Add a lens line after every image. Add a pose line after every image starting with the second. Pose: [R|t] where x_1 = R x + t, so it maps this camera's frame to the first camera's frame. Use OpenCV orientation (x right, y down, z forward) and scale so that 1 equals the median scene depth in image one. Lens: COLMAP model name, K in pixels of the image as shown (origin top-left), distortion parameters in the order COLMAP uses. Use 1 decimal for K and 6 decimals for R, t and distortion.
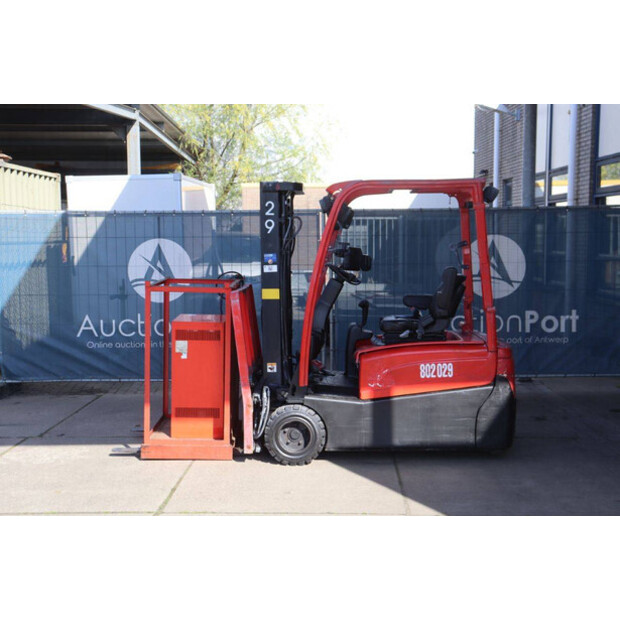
lens RADIAL K [[871.8, 0, 308.1], [0, 871.8, 309.1], [0, 0, 1]] dist [0.090520, 0.000000]
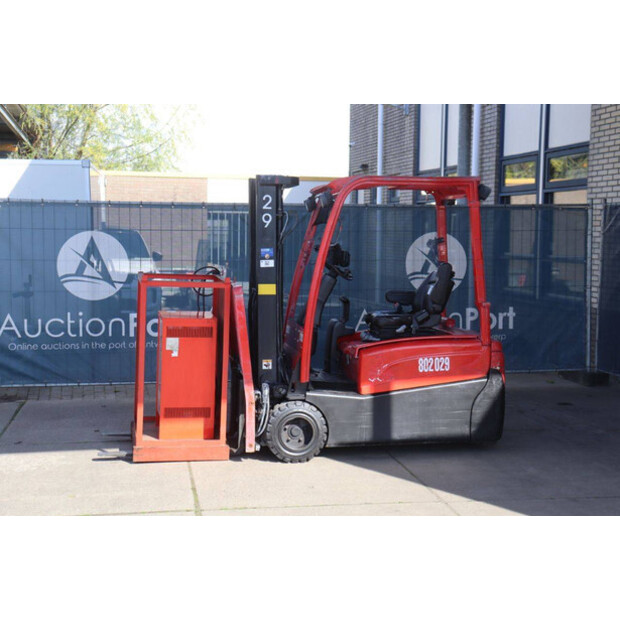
lens RADIAL K [[965.9, 0, 305.6], [0, 965.9, 305.3], [0, 0, 1]] dist [0.137397, 0.000000]
pose [[0.979663, -0.001582, 0.200643, -0.215051], [0.003162, 0.999966, -0.007553, 0.008936], [-0.200625, 0.008034, 0.979635, -0.072438]]
